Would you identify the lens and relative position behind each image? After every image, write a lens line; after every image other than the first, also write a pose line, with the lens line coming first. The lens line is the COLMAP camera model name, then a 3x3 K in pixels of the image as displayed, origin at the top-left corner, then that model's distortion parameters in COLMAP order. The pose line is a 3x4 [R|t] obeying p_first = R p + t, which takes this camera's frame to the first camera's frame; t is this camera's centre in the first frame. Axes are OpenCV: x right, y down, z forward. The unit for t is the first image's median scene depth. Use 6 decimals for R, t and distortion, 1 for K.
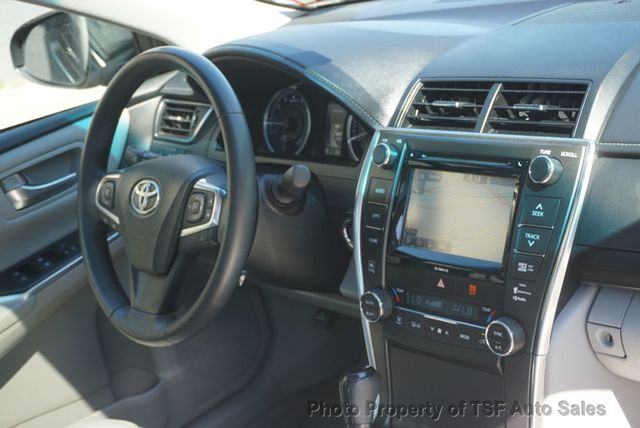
lens RADIAL K [[1074.4, 0, 320.3], [0, 1074.4, 214.1], [0, 0, 1]] dist [0.060185, 0.000000]
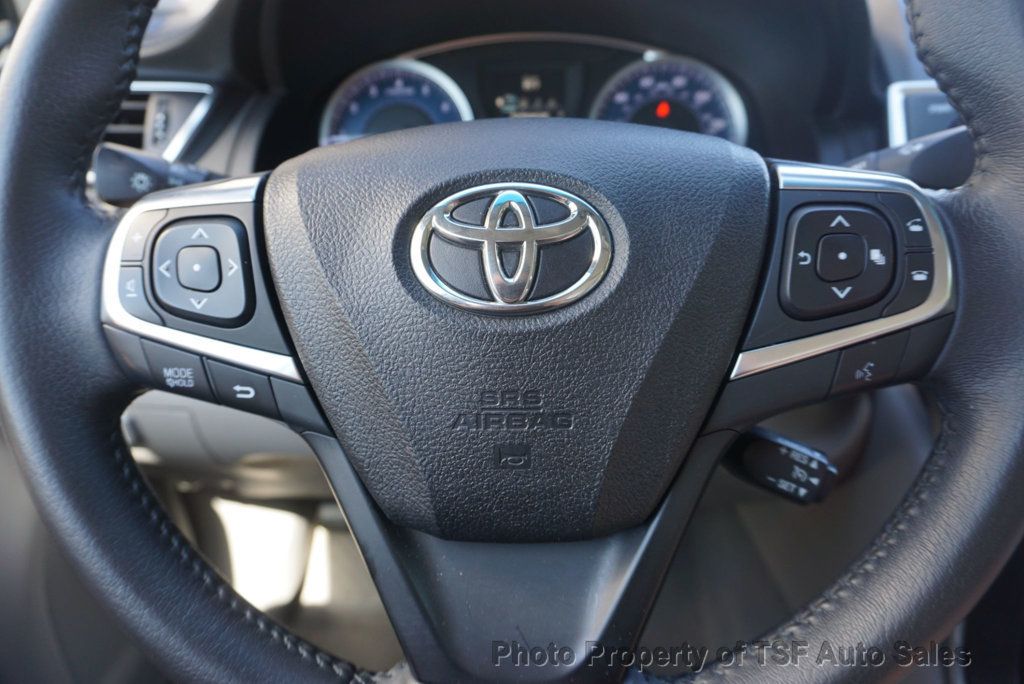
lens RADIAL K [[759.9, 0, 508.1], [0, 759.9, 353.2], [0, 0, 1]] dist [-0.025138, 0.004108]
pose [[0.700919, -0.106993, 0.705171, -0.316281], [0.103569, 0.993473, 0.047792, 0.000323], [-0.705682, 0.039536, 0.707425, 0.950197]]
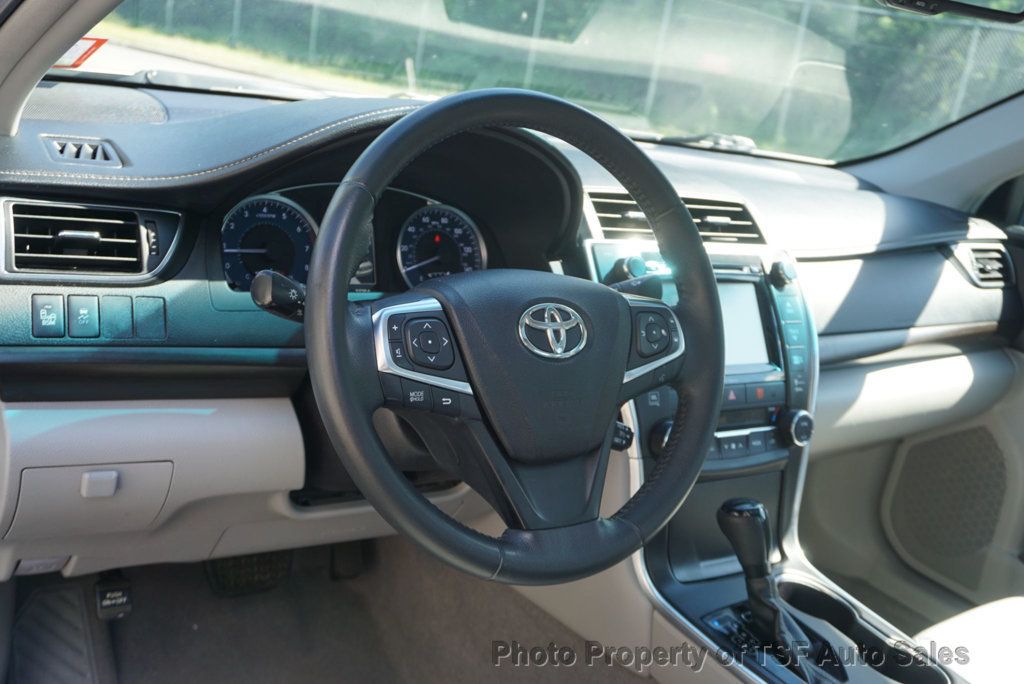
lens RADIAL K [[1099.3, 0, 507.1], [0, 1099.3, 341.0], [0, 0, 1]] dist [0.033406, 0.000000]
pose [[0.112546, -0.021593, 0.993412, -0.842680], [0.152884, 0.988235, 0.004160, -0.018363], [-0.981815, 0.151409, 0.114524, 1.037973]]
